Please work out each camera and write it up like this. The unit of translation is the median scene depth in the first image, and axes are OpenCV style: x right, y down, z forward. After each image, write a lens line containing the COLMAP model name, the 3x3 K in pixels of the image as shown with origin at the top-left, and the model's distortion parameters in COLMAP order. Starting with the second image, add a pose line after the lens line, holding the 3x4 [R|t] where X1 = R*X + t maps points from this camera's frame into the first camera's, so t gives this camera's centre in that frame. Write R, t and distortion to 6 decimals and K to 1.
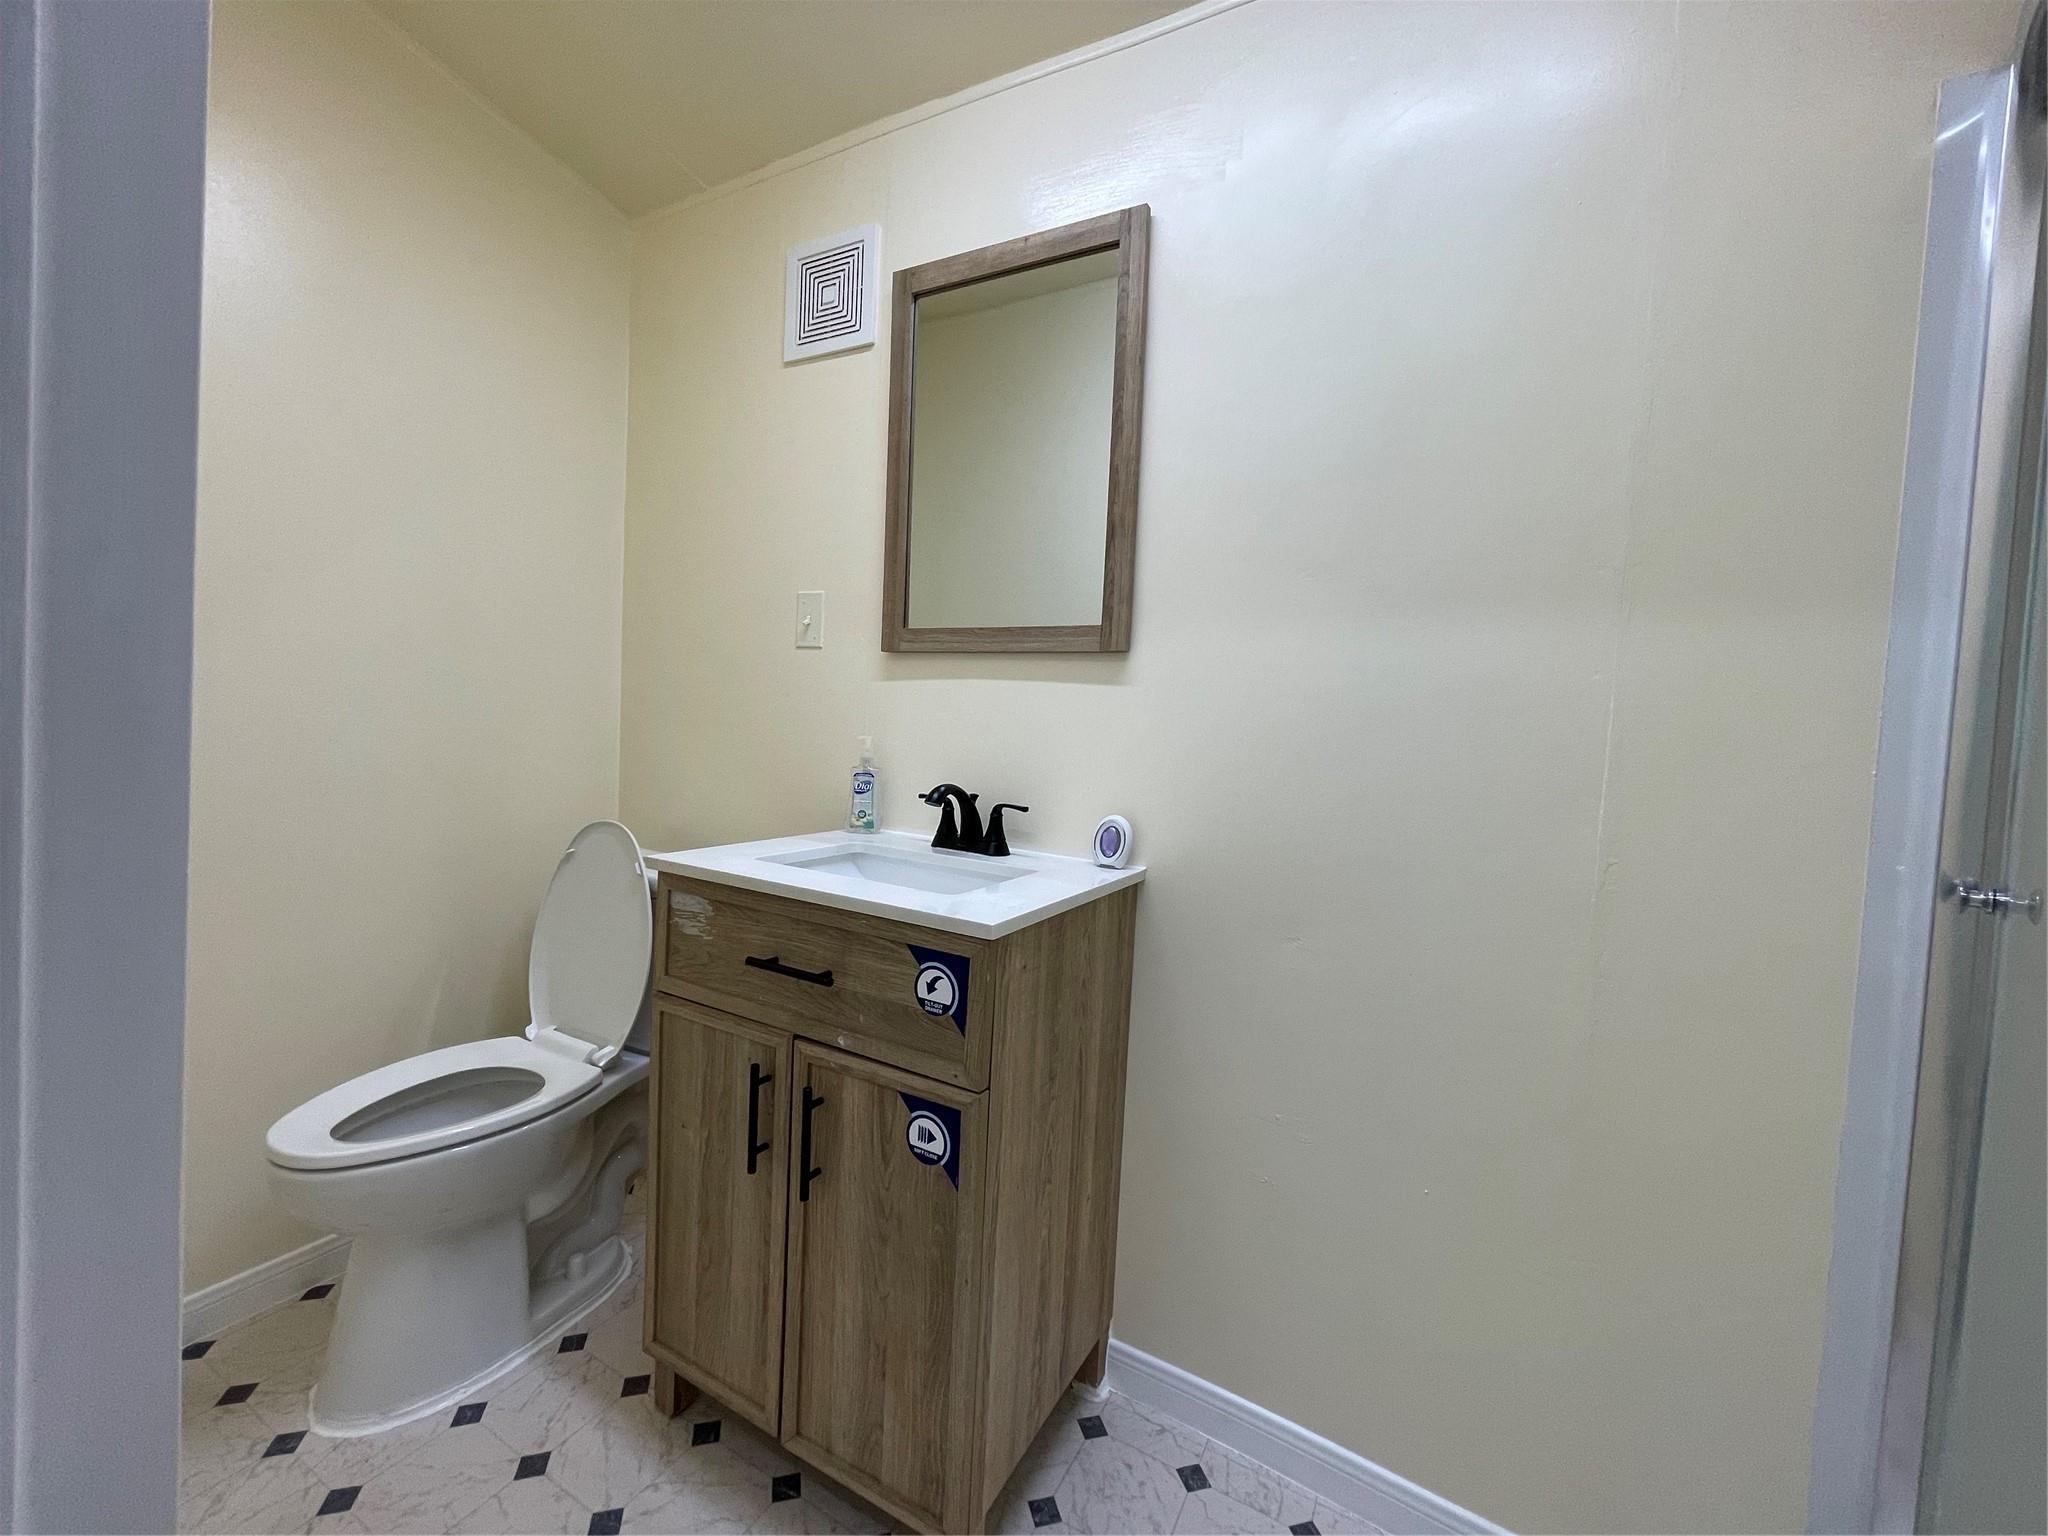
lens RADIAL K [[805.4, 0, 1033.3], [0, 805.4, 758.9], [0, 0, 1]] dist [0.003484, -0.000727]
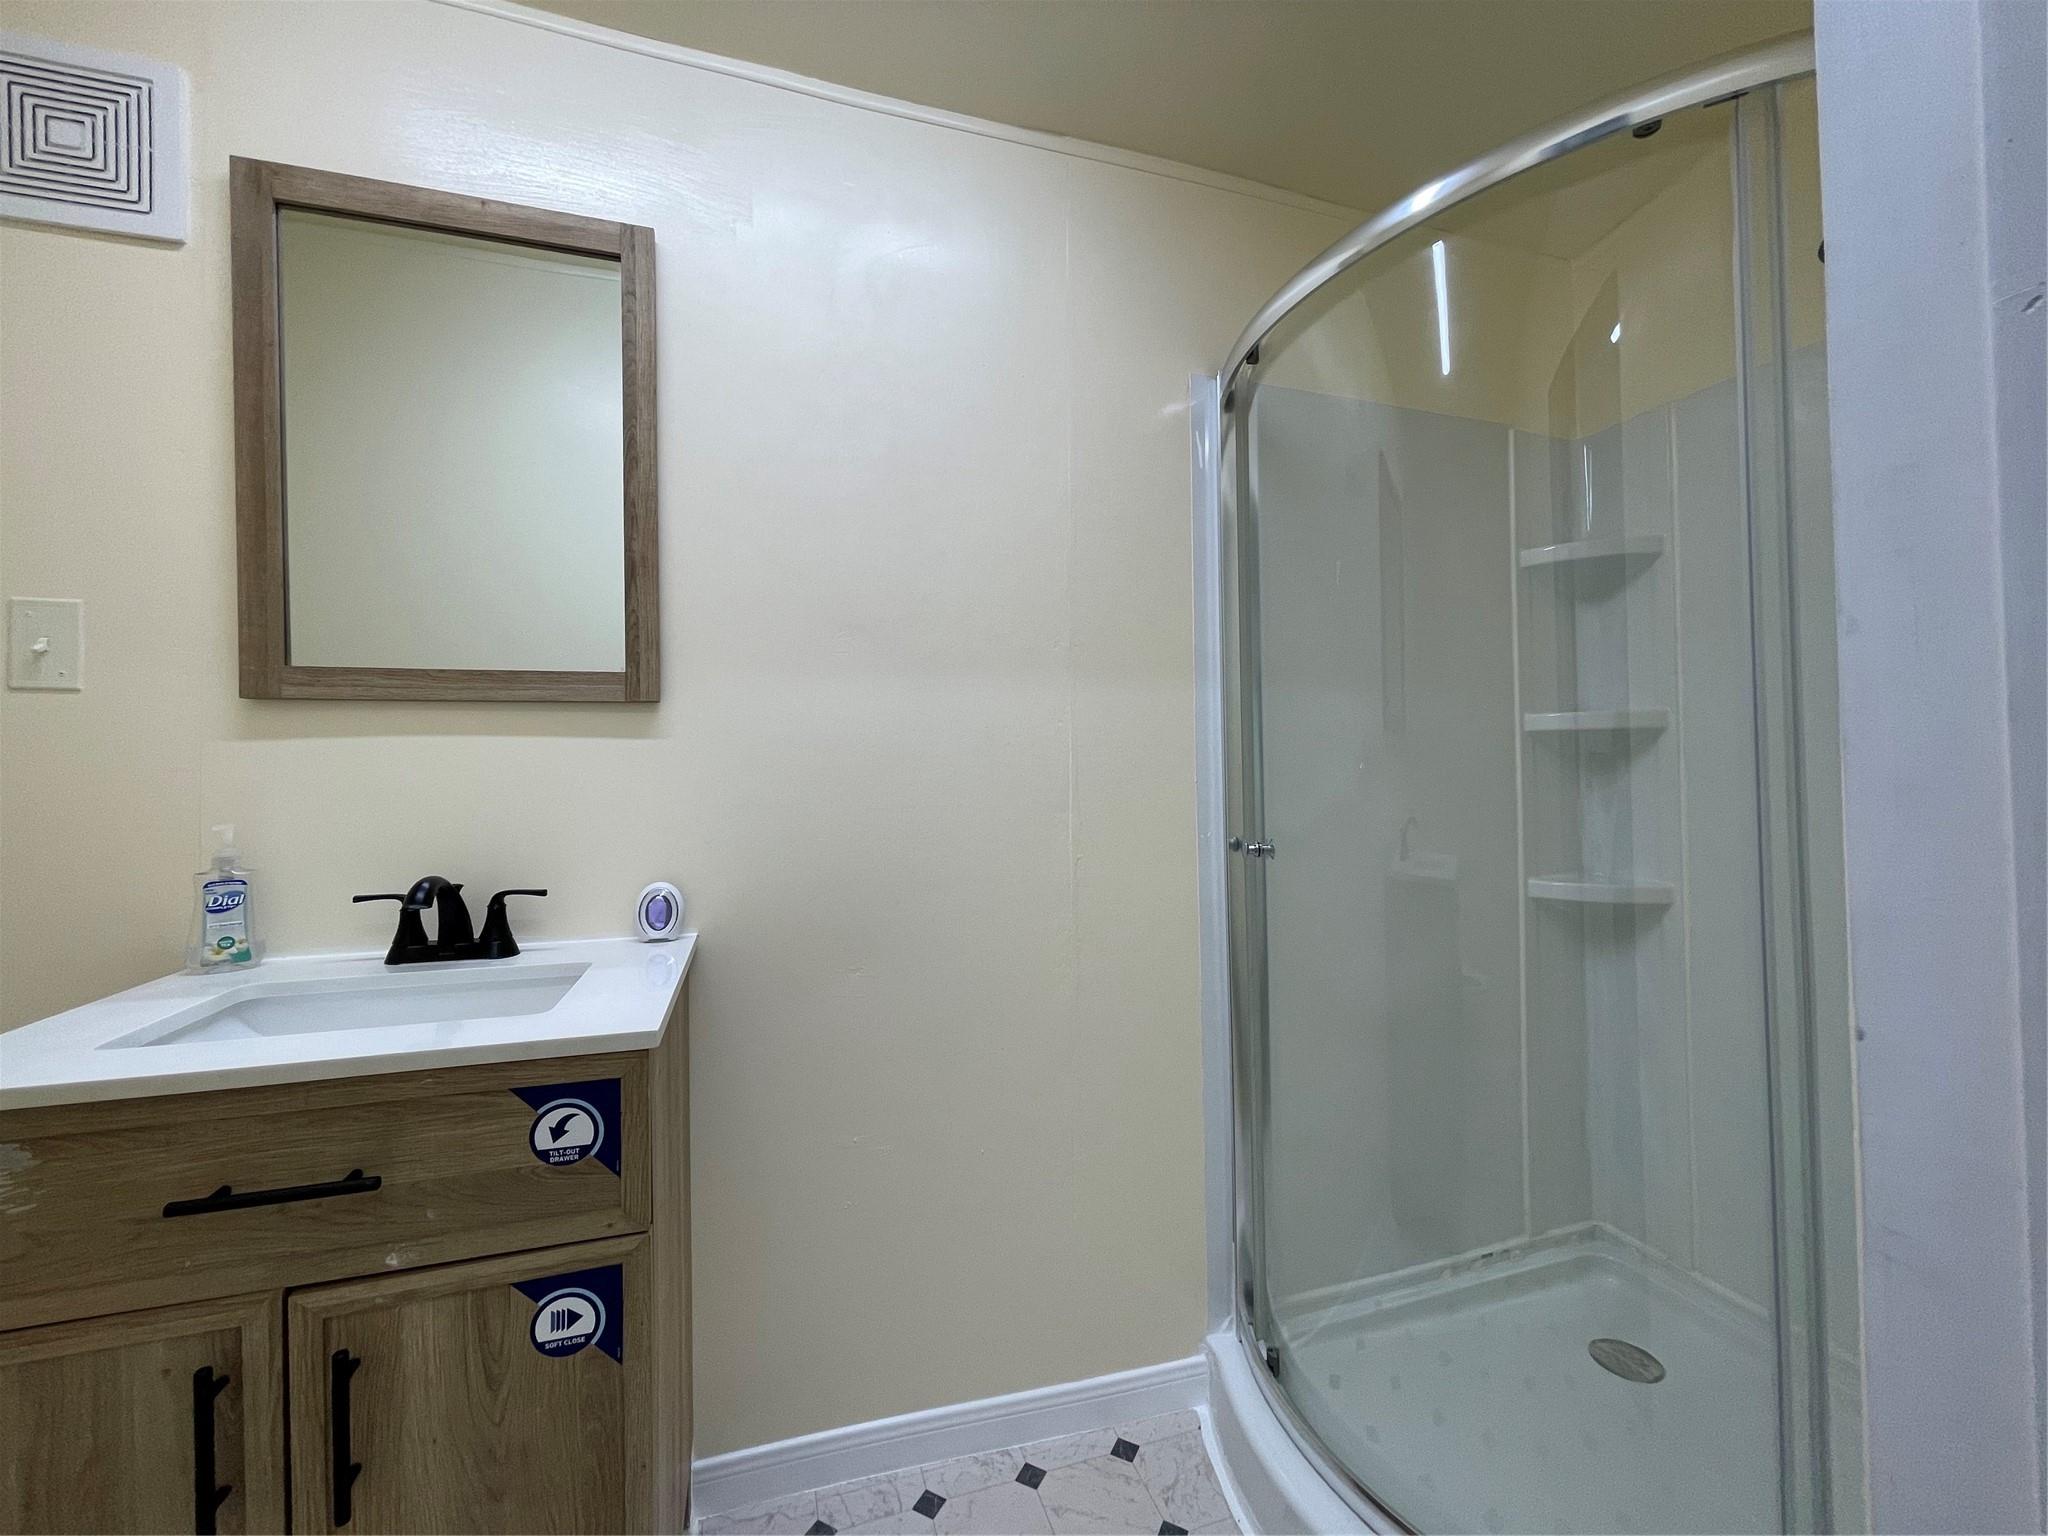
lens RADIAL K [[805.4, 0, 1036.6], [0, 805.4, 760.1], [0, 0, 1]] dist [0.003484, -0.000727]
pose [[0.700049, -0.054151, 0.712039, -0.244535], [0.078035, 0.996950, -0.000902, -0.033522], [-0.709819, 0.056195, 0.702139, 0.054861]]
